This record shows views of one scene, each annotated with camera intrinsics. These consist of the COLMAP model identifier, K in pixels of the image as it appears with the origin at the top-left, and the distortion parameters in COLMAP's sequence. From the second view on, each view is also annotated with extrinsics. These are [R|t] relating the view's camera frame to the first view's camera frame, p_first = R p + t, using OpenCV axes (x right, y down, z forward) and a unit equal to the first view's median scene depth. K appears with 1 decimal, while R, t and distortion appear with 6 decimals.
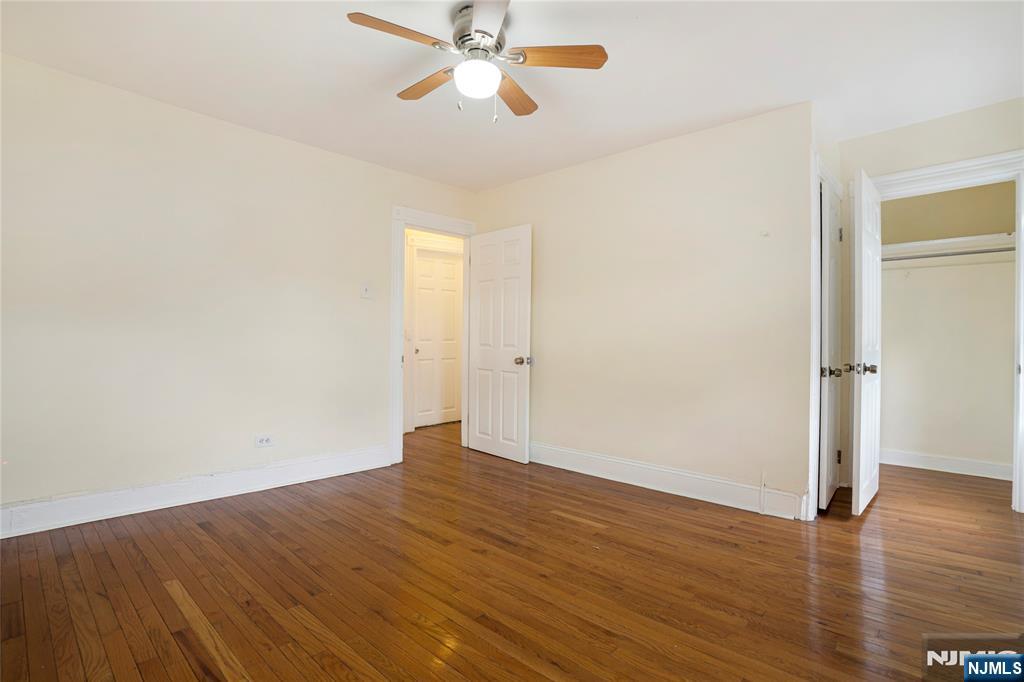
lens RADIAL K [[488.1, 0, 512.0], [0, 488.1, 341.0], [0, 0, 1]] dist [-0.043611, 0.000445]
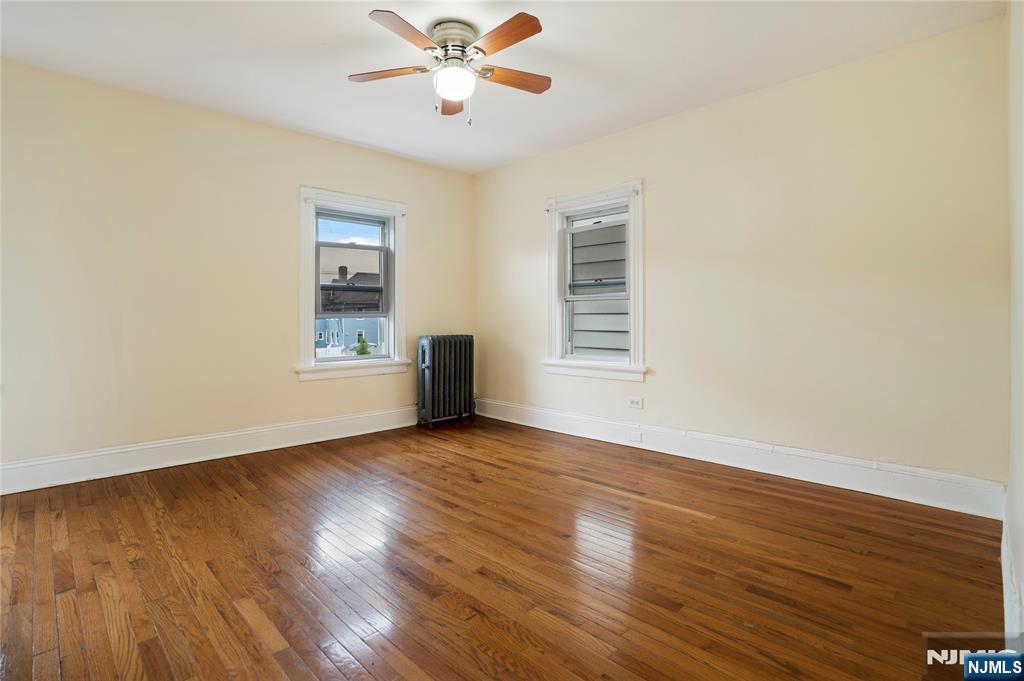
lens RADIAL K [[488.1, 0, 512.0], [0, 488.1, 340.5], [0, 0, 1]] dist [-0.043611, 0.000445]
pose [[-0.999122, -0.005290, 0.041557, -0.240415], [-0.002884, 0.998328, 0.057727, -0.003089], [-0.041793, 0.057556, -0.997467, 1.975636]]
